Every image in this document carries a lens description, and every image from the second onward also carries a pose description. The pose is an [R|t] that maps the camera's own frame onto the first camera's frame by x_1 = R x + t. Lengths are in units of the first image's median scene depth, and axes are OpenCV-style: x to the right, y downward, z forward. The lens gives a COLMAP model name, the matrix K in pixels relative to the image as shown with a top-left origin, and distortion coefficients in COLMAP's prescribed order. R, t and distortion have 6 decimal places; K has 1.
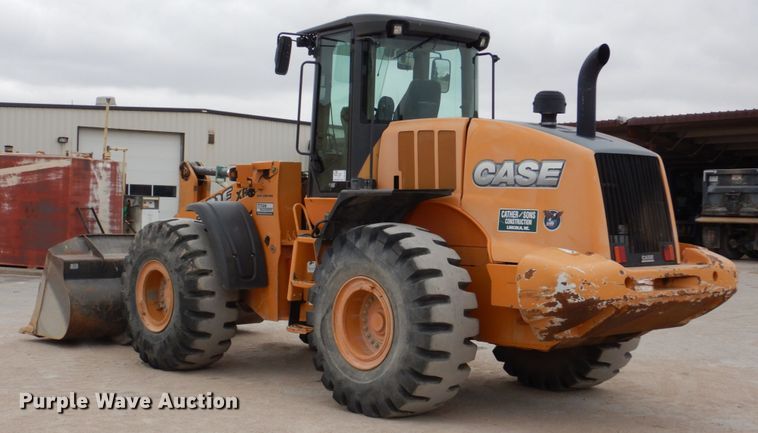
lens RADIAL K [[1154.3, 0, 379.0], [0, 1154.3, 216.5], [0, 0, 1]] dist [0.017222, 0.041949]
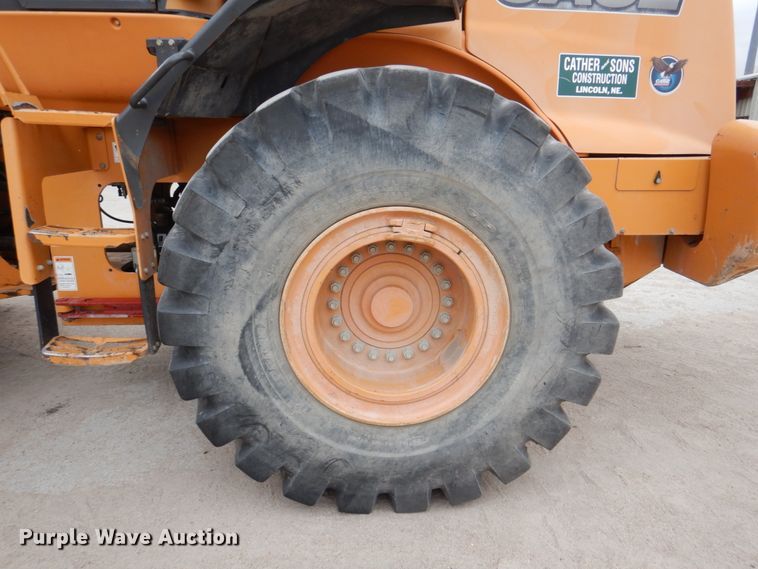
lens RADIAL K [[525.6, 0, 379.0], [0, 525.6, 284.5], [0, 0, 1]] dist [0.014046, -0.001309]
pose [[0.614946, -0.217072, 0.758104, -0.158554], [0.011959, 0.963823, 0.266276, 0.031110], [-0.788479, -0.154680, 0.595295, 0.917567]]
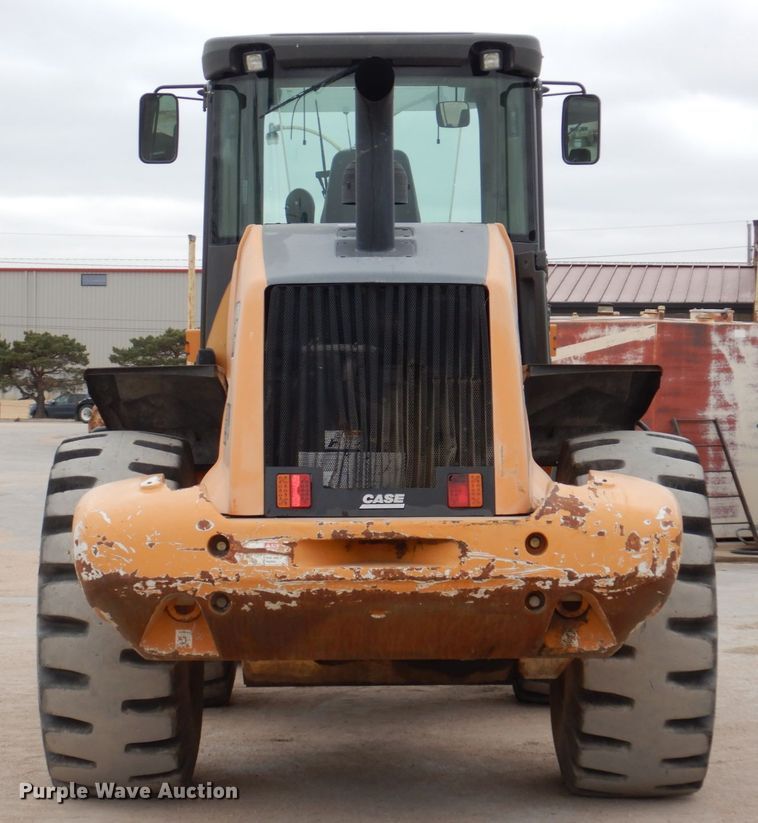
lens RADIAL K [[2460.7, 0, 378.0], [0, 2460.7, 360.4], [0, 0, 1]] dist [0.104991, -0.953044]
pose [[0.750943, -0.024716, -0.659904, 0.802081], [0.000746, 0.999330, -0.036580, 0.013735], [0.660366, 0.026977, 0.750459, 0.209698]]
